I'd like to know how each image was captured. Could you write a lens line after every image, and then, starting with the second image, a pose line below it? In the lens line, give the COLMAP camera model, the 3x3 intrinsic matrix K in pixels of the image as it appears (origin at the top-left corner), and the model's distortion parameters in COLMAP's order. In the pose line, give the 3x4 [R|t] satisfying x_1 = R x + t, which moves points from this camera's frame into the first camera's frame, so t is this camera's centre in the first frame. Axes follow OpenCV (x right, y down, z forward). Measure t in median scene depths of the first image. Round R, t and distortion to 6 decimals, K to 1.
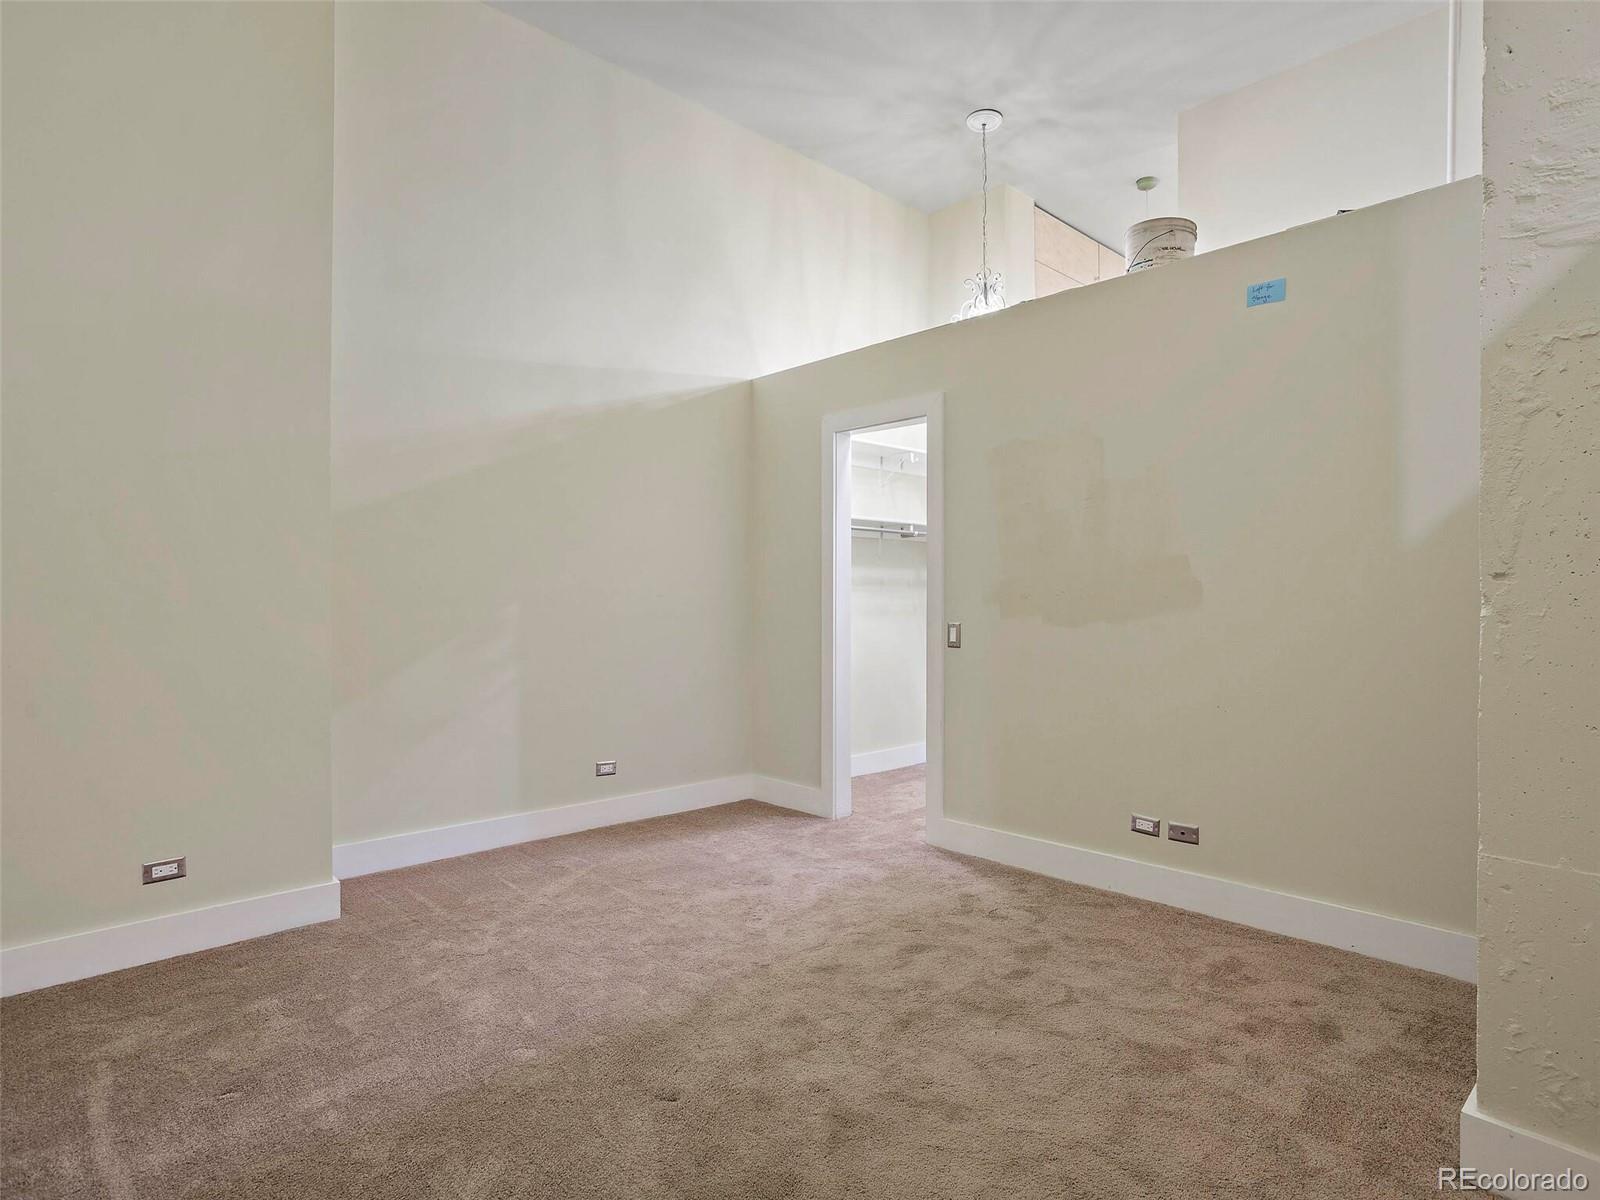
lens RADIAL K [[876.5, 0, 810.6], [0, 876.5, 596.9], [0, 0, 1]] dist [-0.052836, 0.032326]
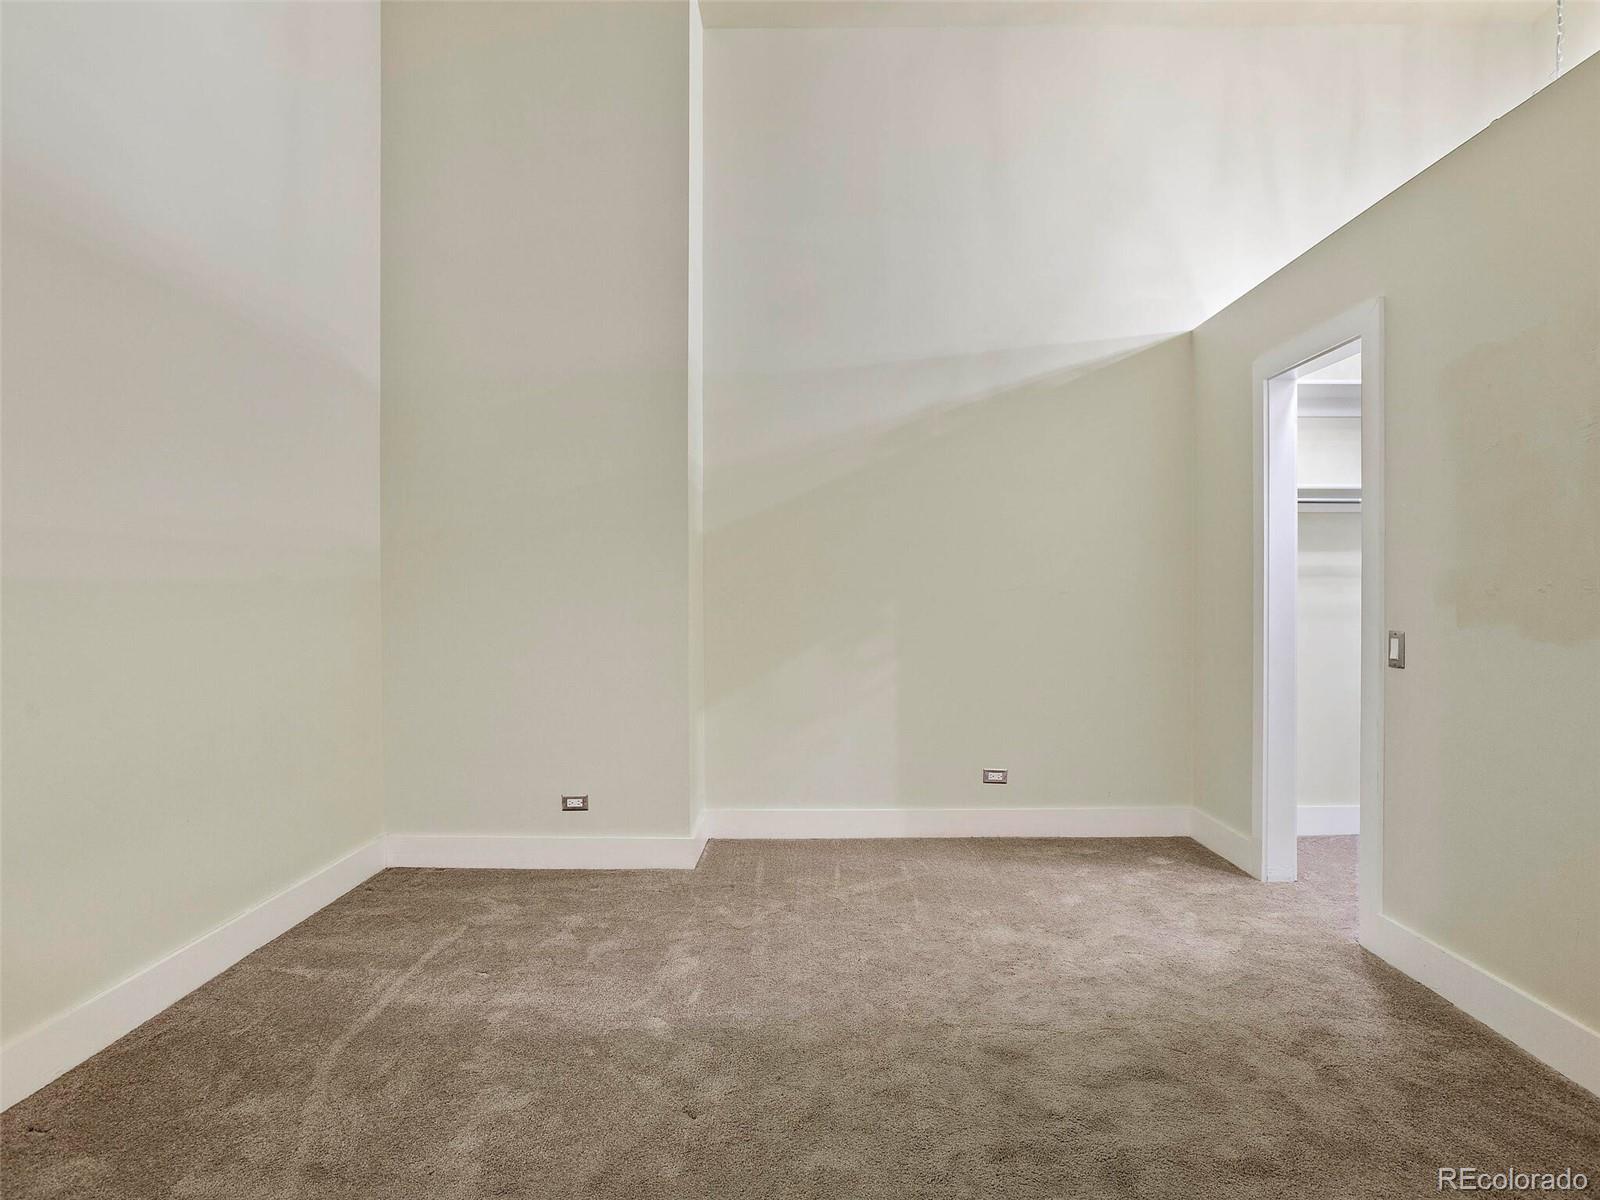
lens RADIAL K [[876.5, 0, 801.9], [0, 876.5, 593.7], [0, 0, 1]] dist [-0.052836, 0.032326]
pose [[0.713569, -0.003862, -0.700575, 0.315887], [0.005287, 0.999986, -0.000128, -0.001656], [0.700565, -0.003613, 0.713579, 0.206031]]
